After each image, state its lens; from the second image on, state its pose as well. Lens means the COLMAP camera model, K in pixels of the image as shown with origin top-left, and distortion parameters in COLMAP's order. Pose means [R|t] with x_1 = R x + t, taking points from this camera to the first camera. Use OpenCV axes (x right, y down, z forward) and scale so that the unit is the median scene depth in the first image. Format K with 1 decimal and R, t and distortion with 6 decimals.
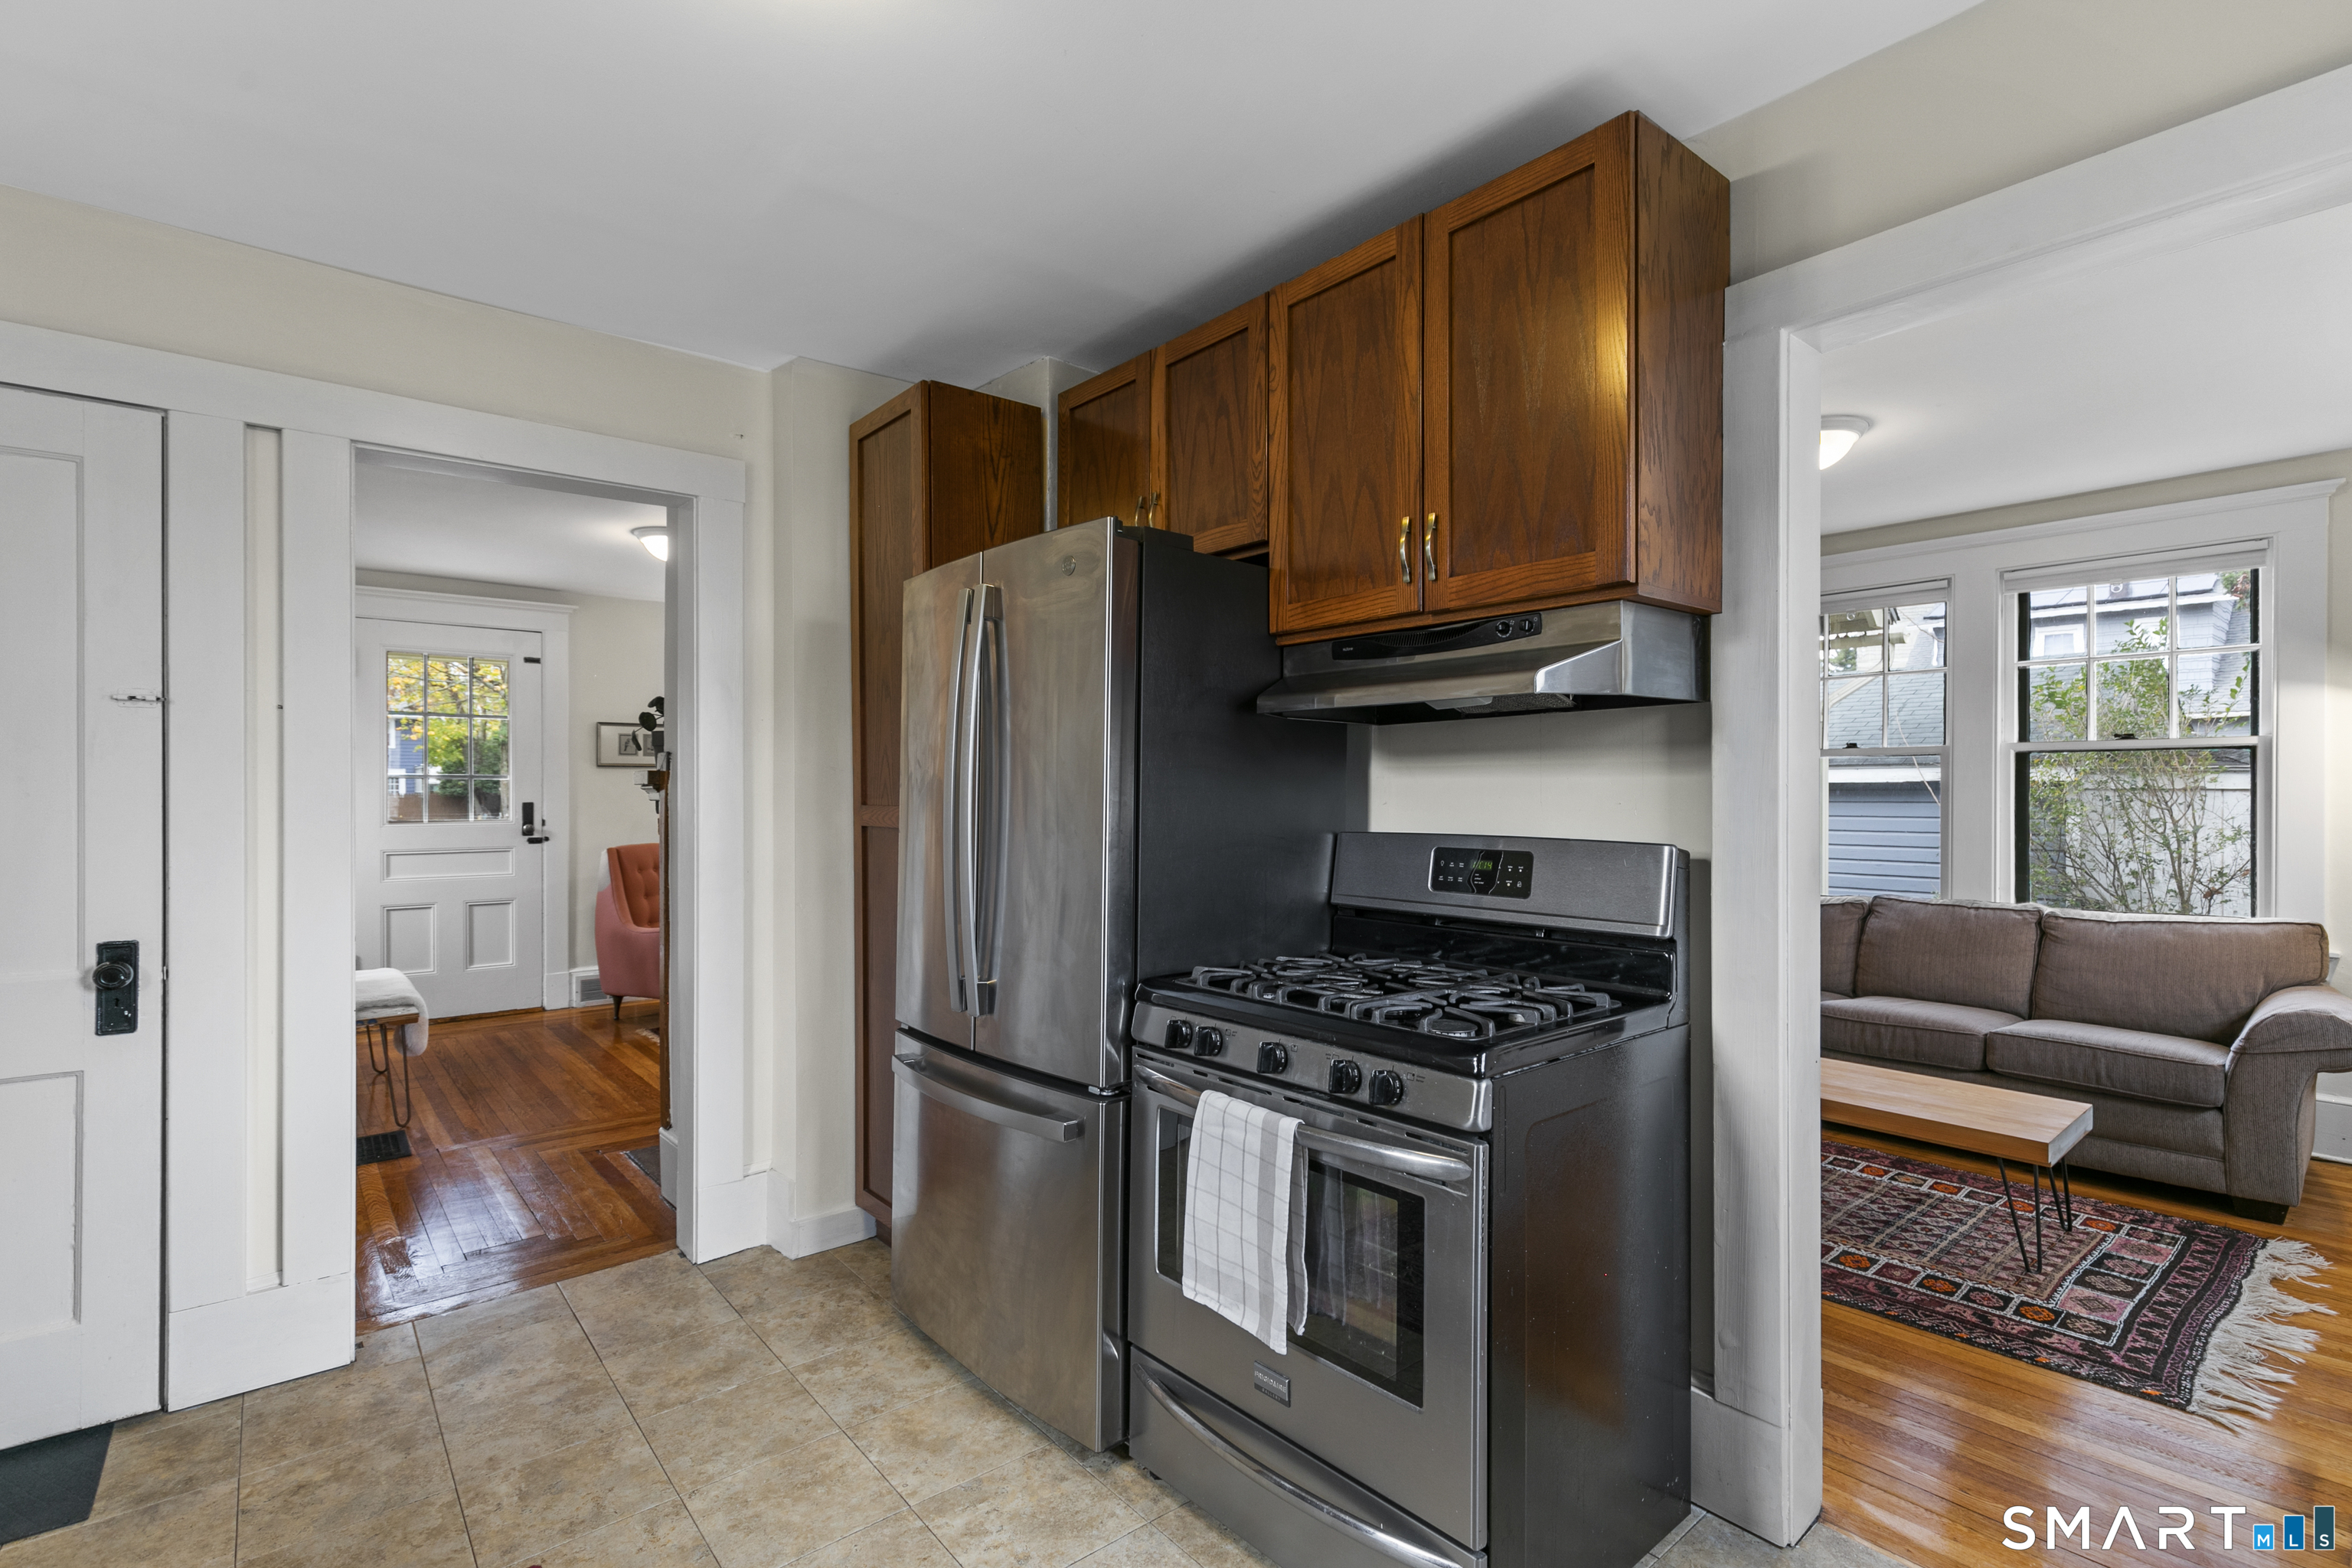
lens RADIAL K [[1073.4, 0, 1176.0], [0, 1073.4, 784.0], [0, 0, 1]] dist [0.018183, -0.000920]
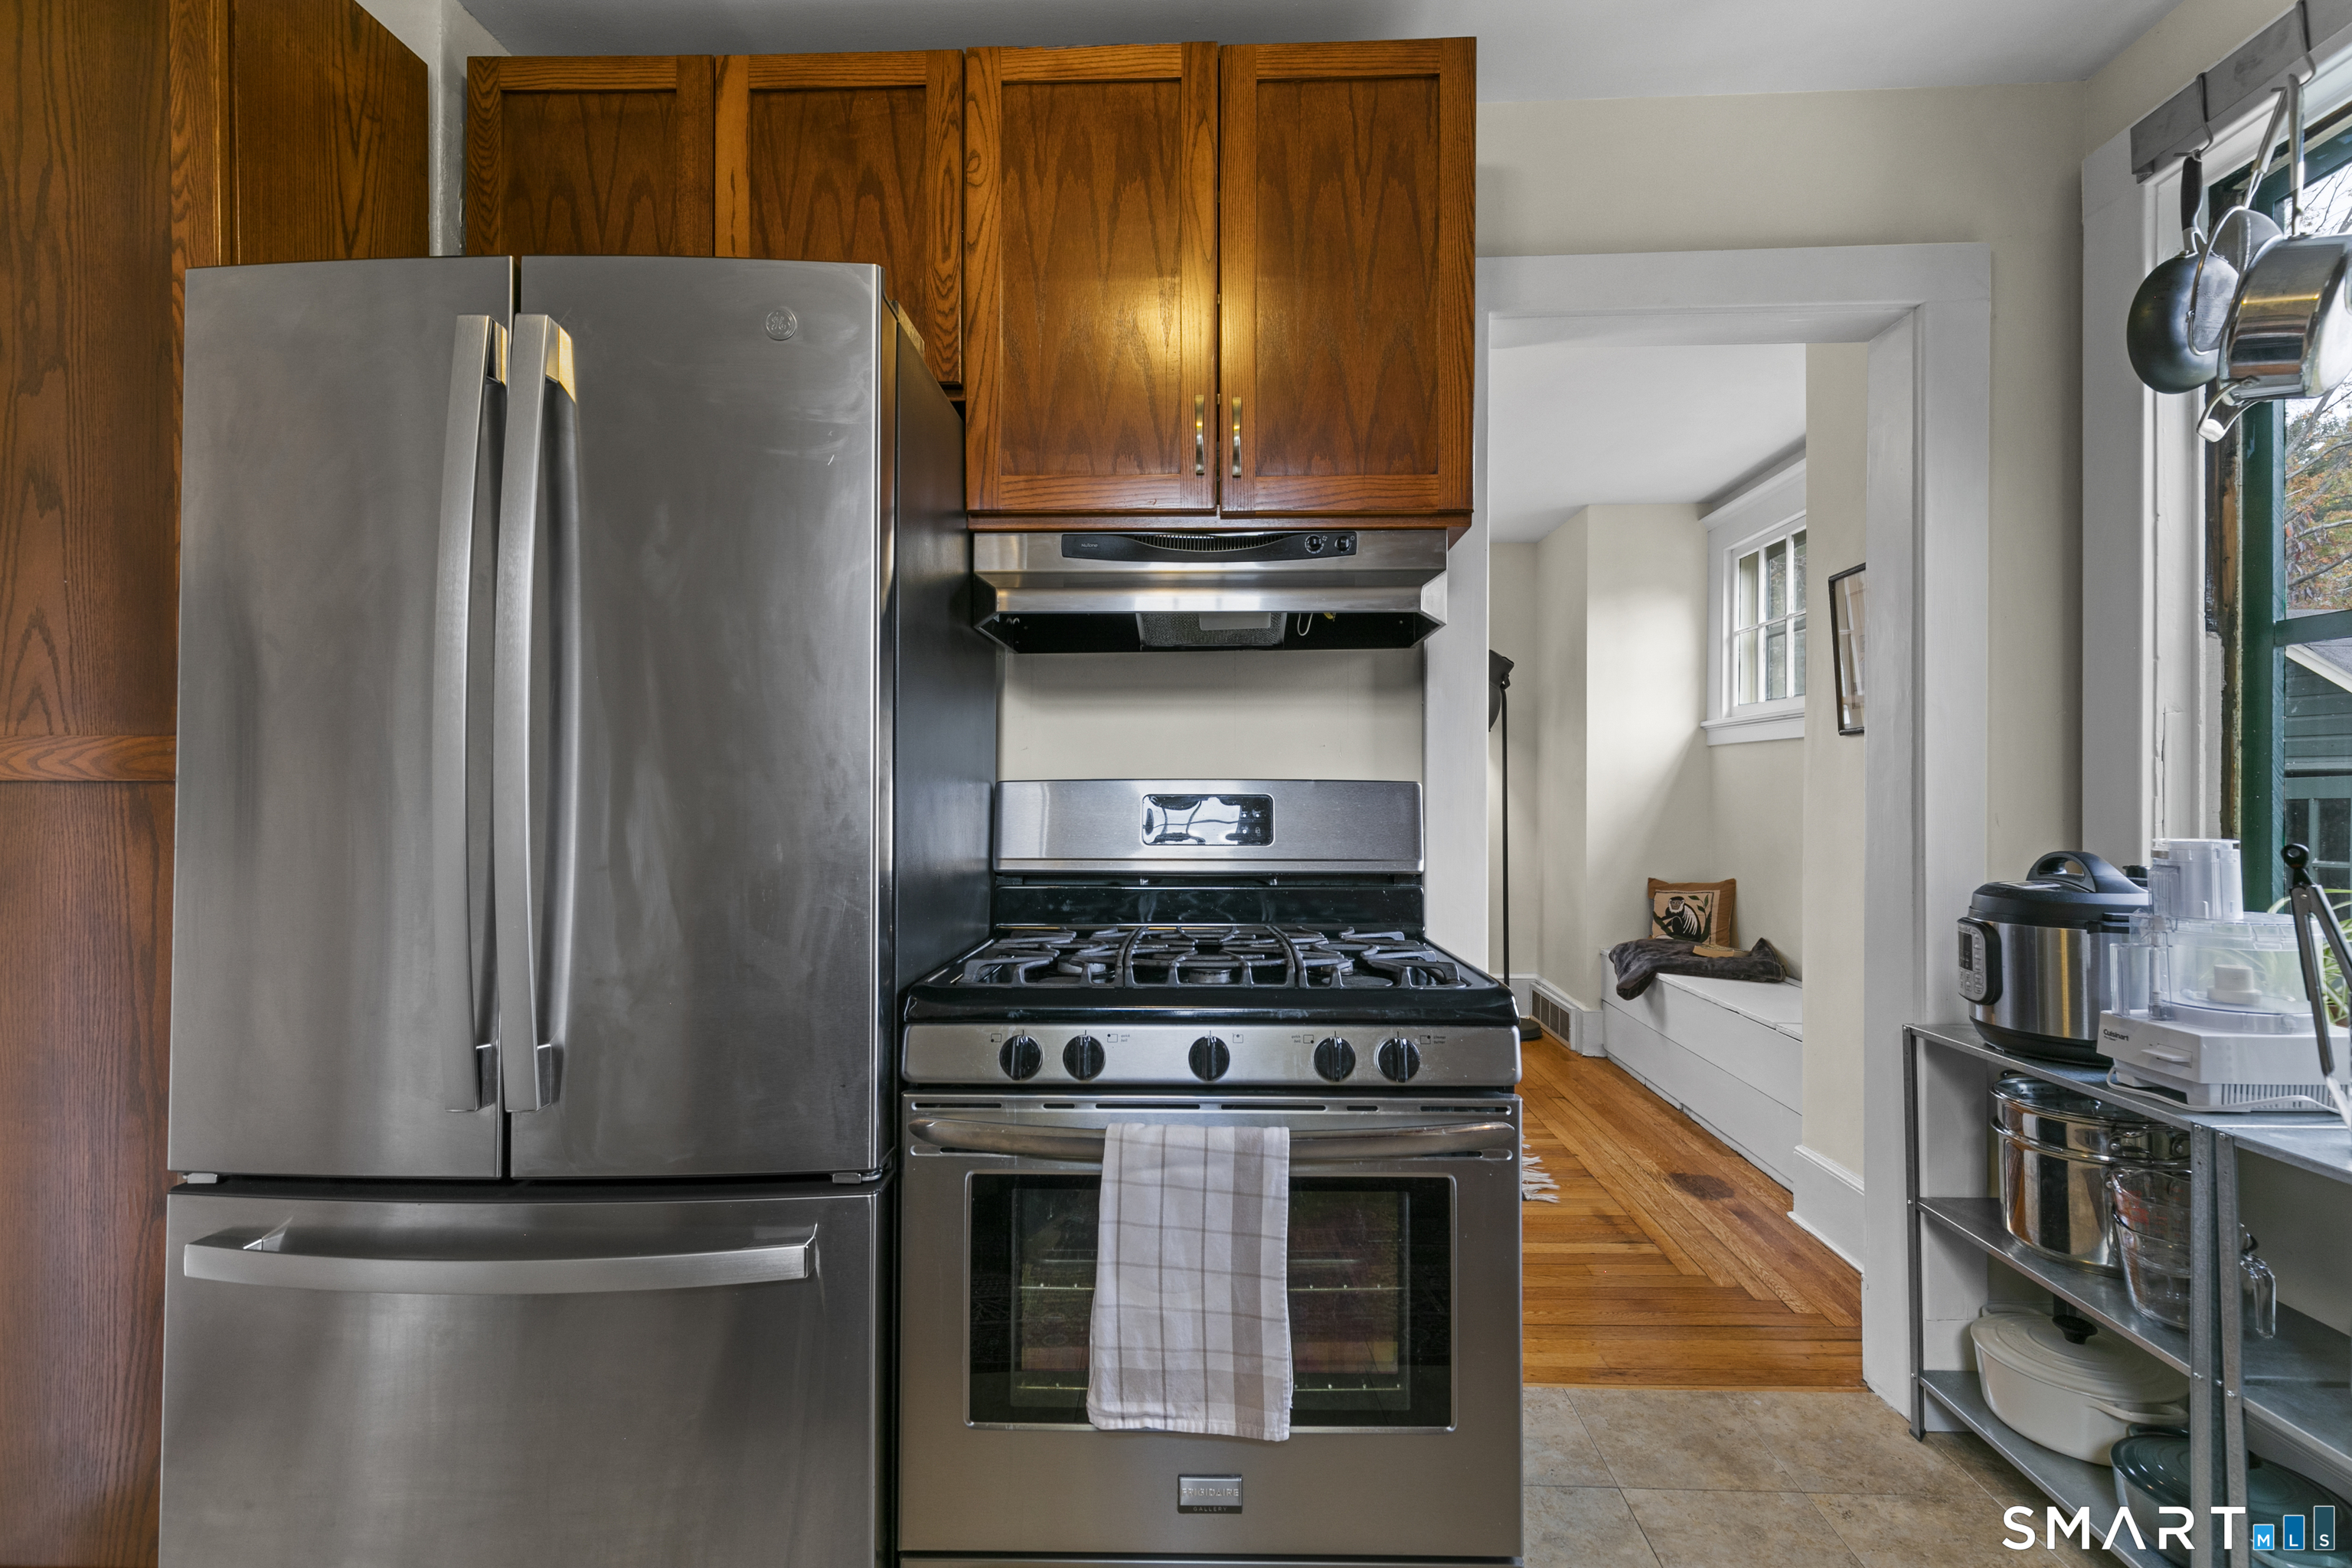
lens RADIAL K [[1066.0, 0, 1176.0], [0, 1066.0, 784.0], [0, 0, 1]] dist [0.020259, -0.009504]
pose [[0.676517, 0.007445, 0.736389, -0.398429], [-0.007554, 0.999966, -0.003171, 0.056883], [-0.736388, -0.003417, 0.676551, 0.432764]]
